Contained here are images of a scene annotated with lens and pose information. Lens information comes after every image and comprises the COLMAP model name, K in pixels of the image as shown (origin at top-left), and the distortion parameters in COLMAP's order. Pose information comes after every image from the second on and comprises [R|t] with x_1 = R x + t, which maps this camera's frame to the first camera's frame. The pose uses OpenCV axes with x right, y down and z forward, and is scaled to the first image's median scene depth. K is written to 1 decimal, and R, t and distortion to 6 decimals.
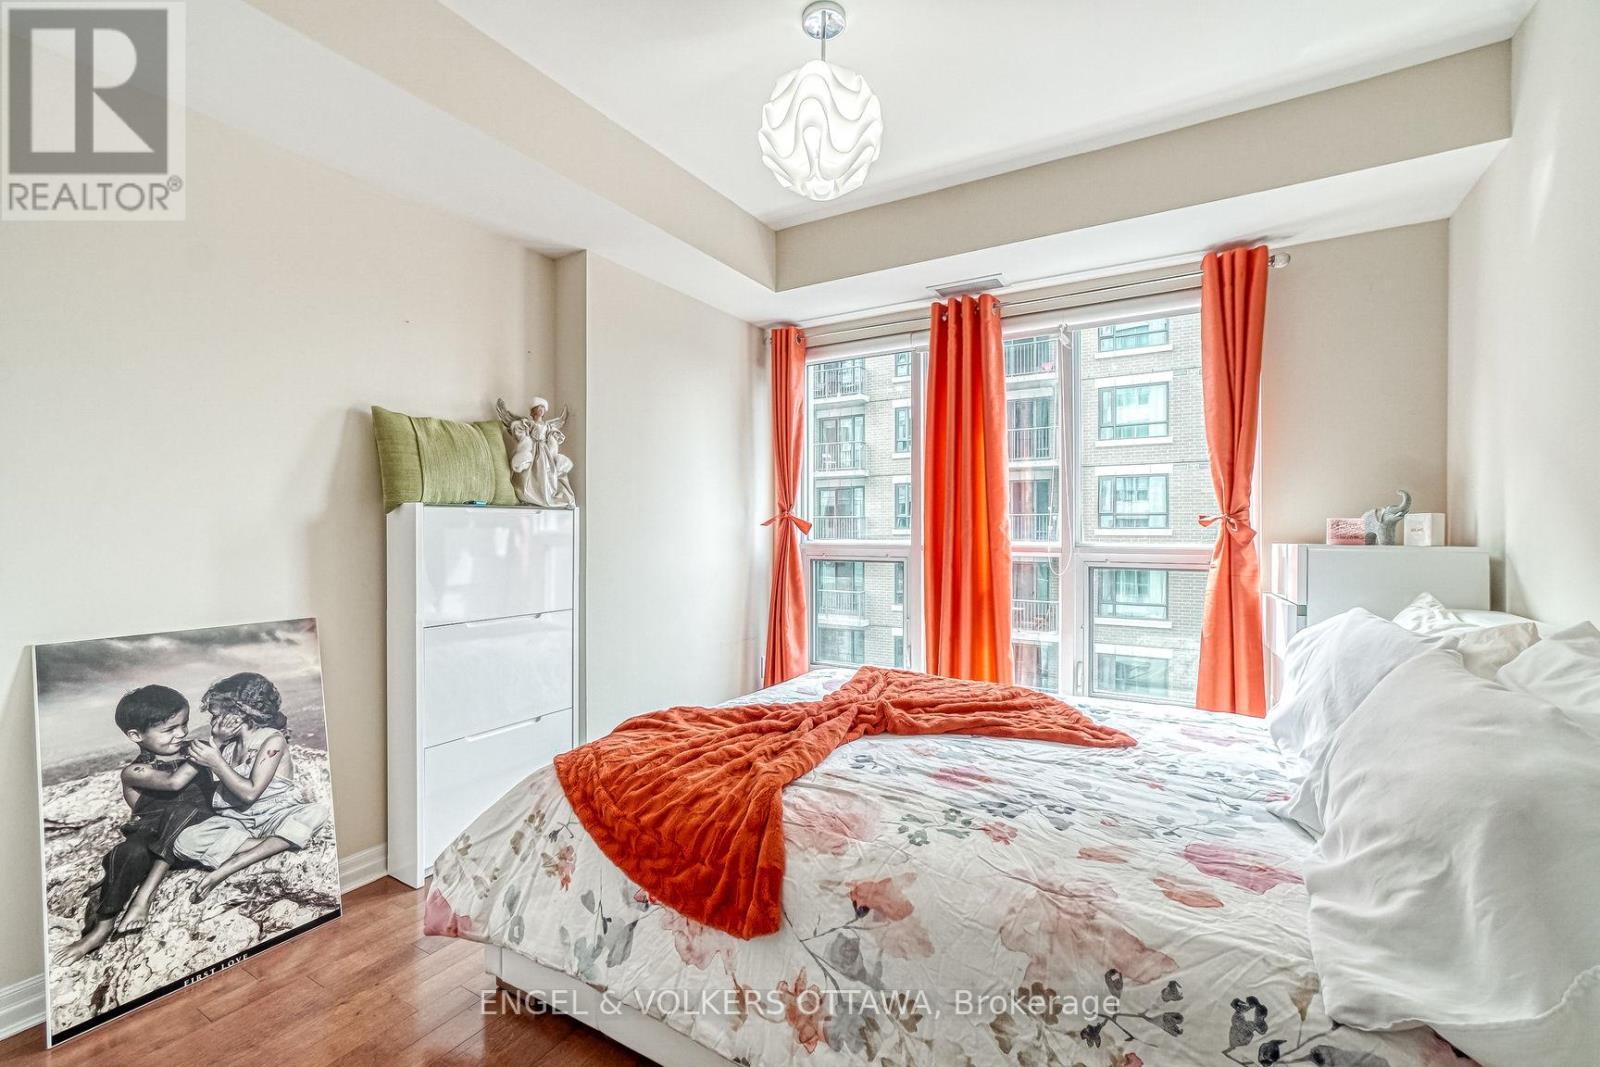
lens RADIAL K [[700.2, 0, 789.5], [0, 700.2, 531.2], [0, 0, 1]] dist [-0.014948, 0.012916]
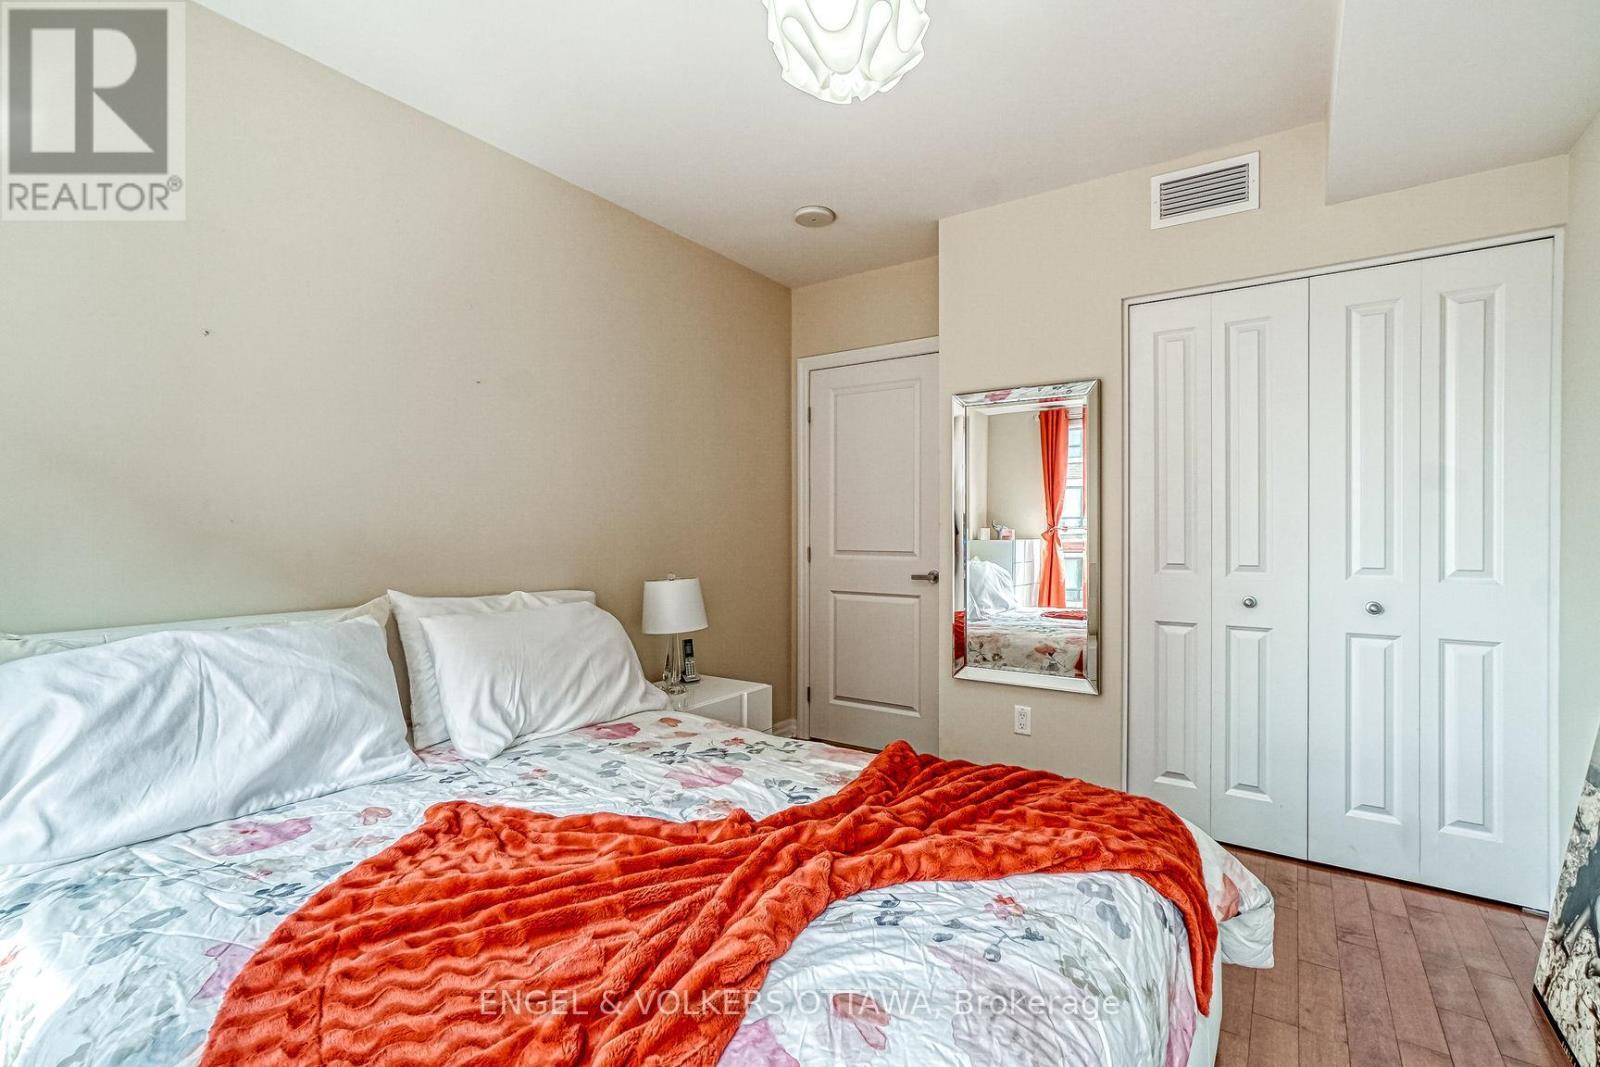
lens RADIAL K [[719.4, 0, 793.3], [0, 719.4, 532.5], [0, 0, 1]] dist [-0.017306, 0.014923]
pose [[-0.994511, 0.001498, 0.104622, 0.015975], [0.001627, 0.999998, 0.001146, -0.003784], [-0.104620, 0.001310, -0.994511, 1.771441]]
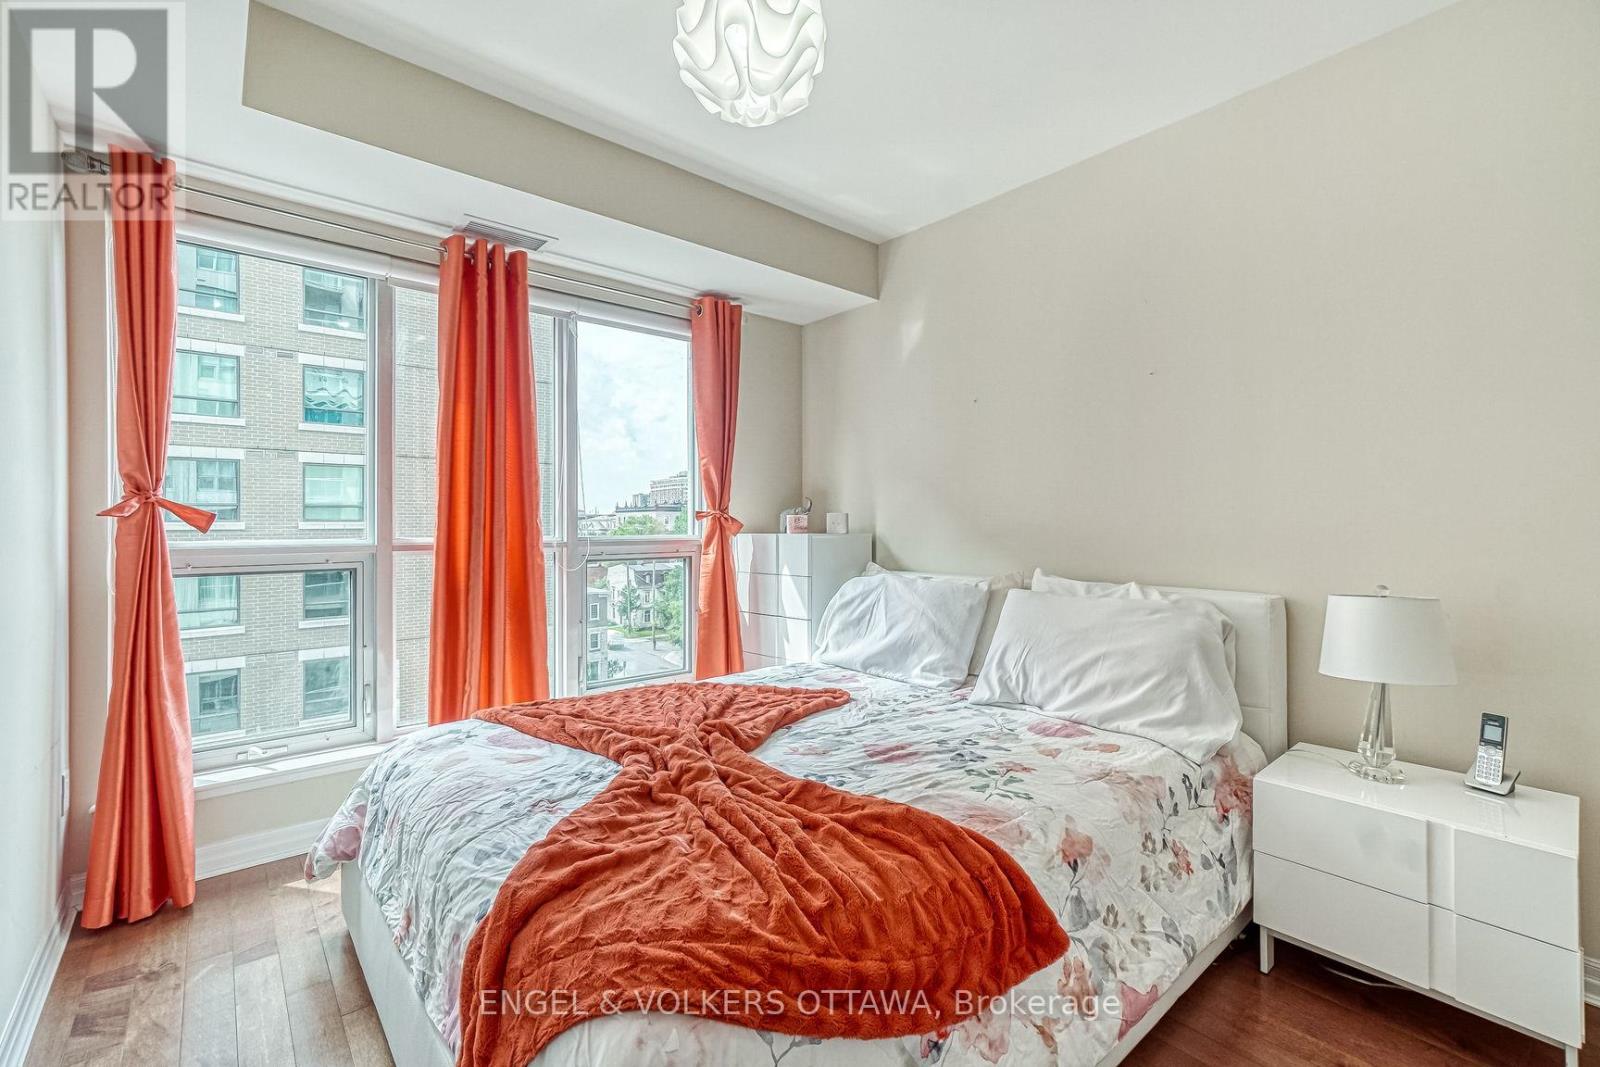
lens RADIAL K [[681.8, 0, 803.7], [0, 681.8, 514.7], [0, 0, 1]] dist [-0.013777, -0.000008]
pose [[0.322224, 0.010328, 0.946607, -0.693981], [0.002670, 0.999927, -0.011818, -0.003051], [-0.946660, 0.006335, 0.322173, 0.689252]]
